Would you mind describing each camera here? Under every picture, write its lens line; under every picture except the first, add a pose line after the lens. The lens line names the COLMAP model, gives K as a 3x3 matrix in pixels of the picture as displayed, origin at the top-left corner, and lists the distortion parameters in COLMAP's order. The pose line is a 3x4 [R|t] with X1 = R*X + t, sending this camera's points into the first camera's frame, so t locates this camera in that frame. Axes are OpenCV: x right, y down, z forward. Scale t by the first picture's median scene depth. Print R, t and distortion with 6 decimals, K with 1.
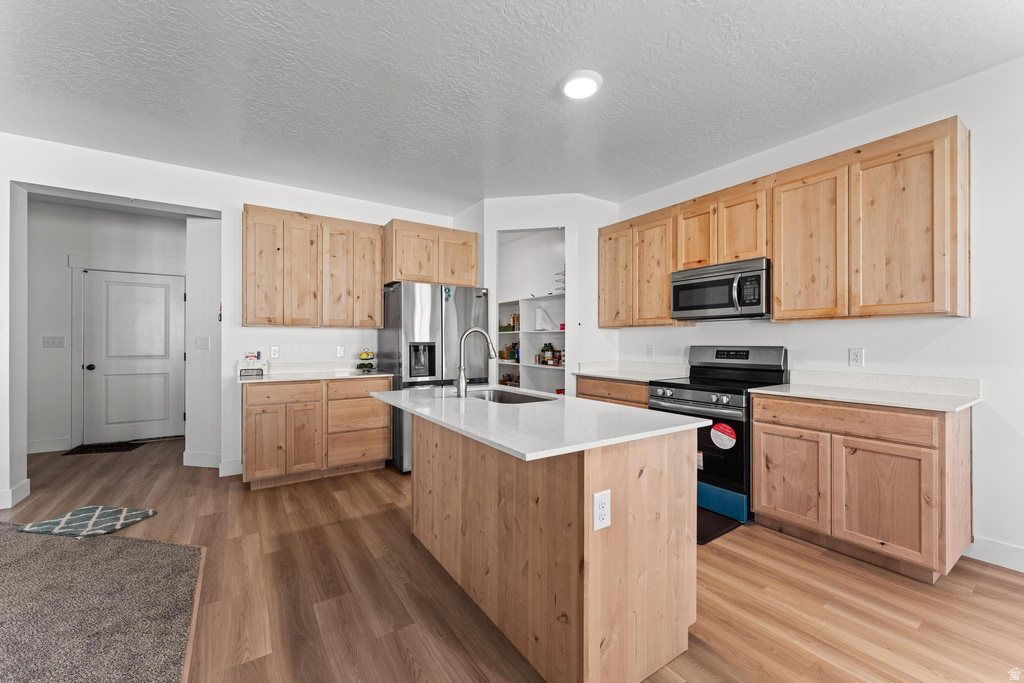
lens RADIAL K [[403.3, 0, 512.0], [0, 403.3, 341.5], [0, 0, 1]] dist [-0.007490, 0.000012]
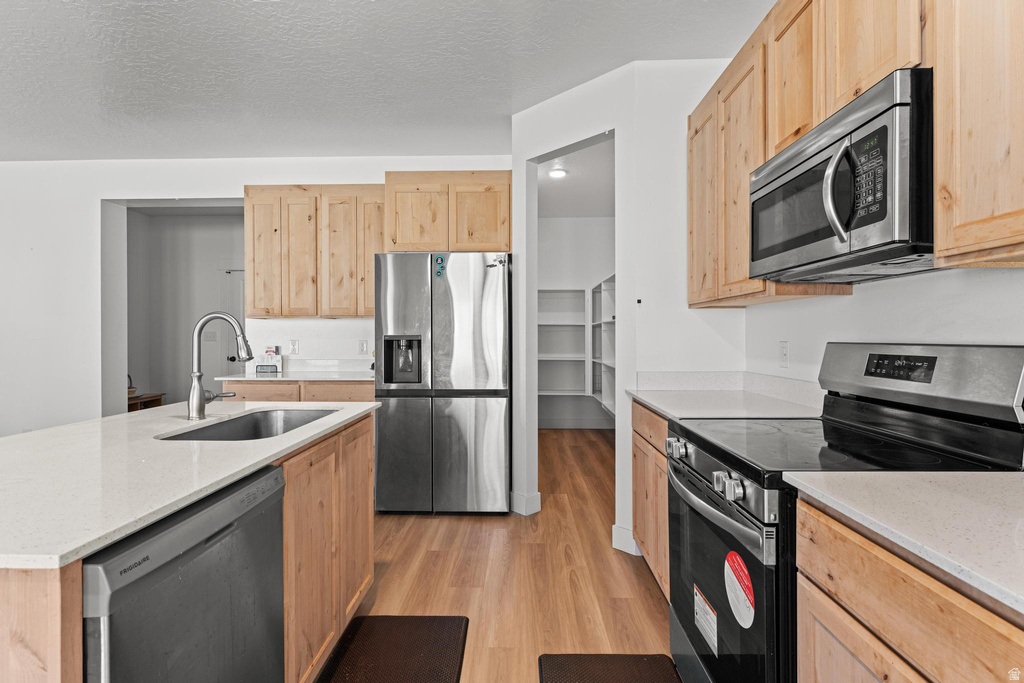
lens RADIAL K [[507.0, 0, 513.6], [0, 507.0, 334.0], [0, 0, 1]] dist [-0.003278, 0.000022]
pose [[0.815791, -0.004568, -0.578328, 0.496763], [0.004174, 0.999989, -0.002012, 0.002280], [0.578331, -0.000773, 0.815802, 0.400898]]
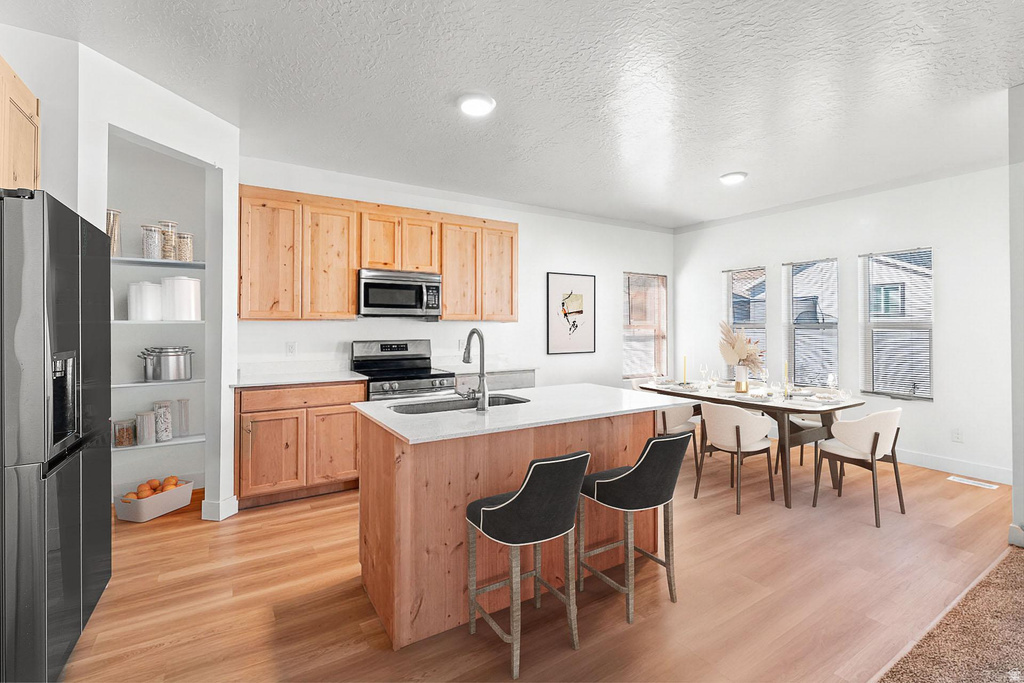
lens RADIAL K [[450.5, 0, 510.9], [0, 450.5, 322.4], [0, 0, 1]] dist [-0.000274, -0.000114]
pose [[0.035775, 0.006847, 0.999336, -0.706231], [-0.004240, 0.999969, -0.006700, -0.030901], [-0.999351, -0.003998, 0.035803, 0.578046]]
